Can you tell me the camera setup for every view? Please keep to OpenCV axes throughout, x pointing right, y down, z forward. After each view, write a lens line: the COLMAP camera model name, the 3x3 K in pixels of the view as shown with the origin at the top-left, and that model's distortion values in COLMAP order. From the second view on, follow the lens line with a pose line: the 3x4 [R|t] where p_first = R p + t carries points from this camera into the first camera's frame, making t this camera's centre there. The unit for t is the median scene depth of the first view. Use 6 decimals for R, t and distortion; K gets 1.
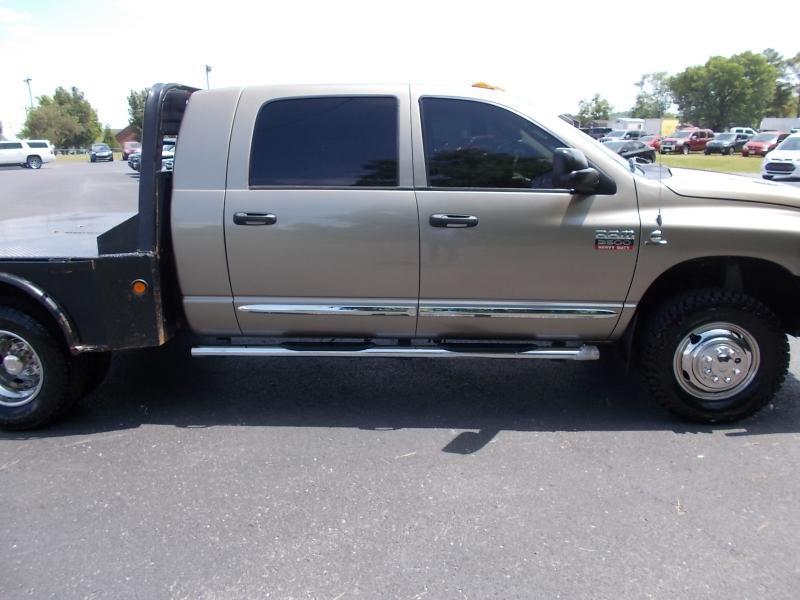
lens RADIAL K [[617.8, 0, 399.0], [0, 617.8, 308.7], [0, 0, 1]] dist [0.000406, -0.032277]
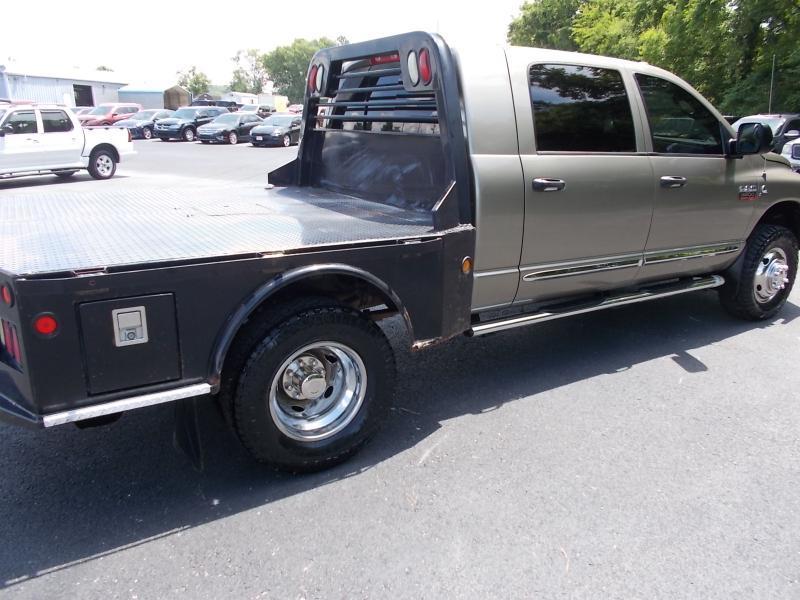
lens RADIAL K [[611.0, 0, 399.5], [0, 611.0, 303.0], [0, 0, 1]] dist [0.000230, -0.008870]
pose [[0.808097, -0.138737, 0.572478, -0.990060], [0.118633, 0.990286, 0.072531, -0.054964], [-0.576980, 0.009303, 0.816705, 0.331308]]
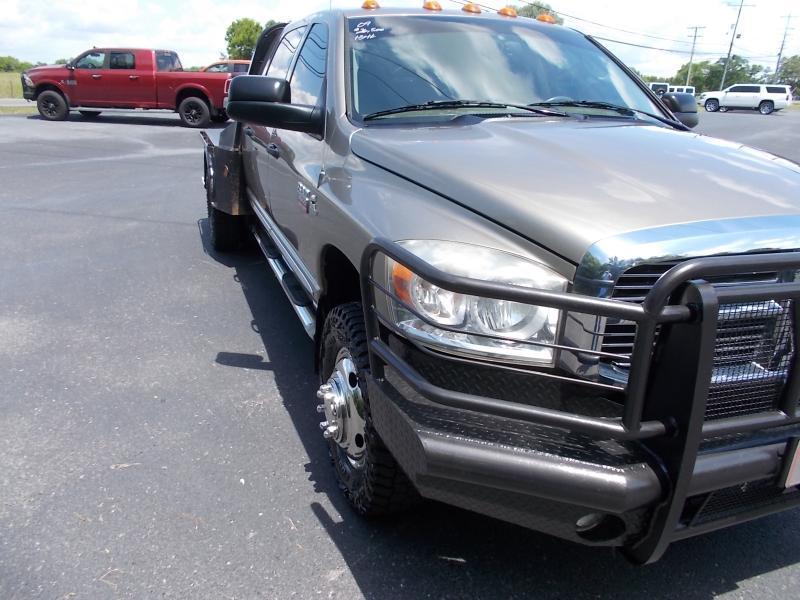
lens RADIAL K [[611.0, 0, 399.5], [0, 611.0, 303.0], [0, 0, 1]] dist [0.000230, -0.008870]
pose [[0.409206, 0.333293, -0.849392, 1.050093], [-0.269823, 0.933467, 0.236292, -0.191062], [0.871634, 0.132494, 0.471910, 0.705096]]
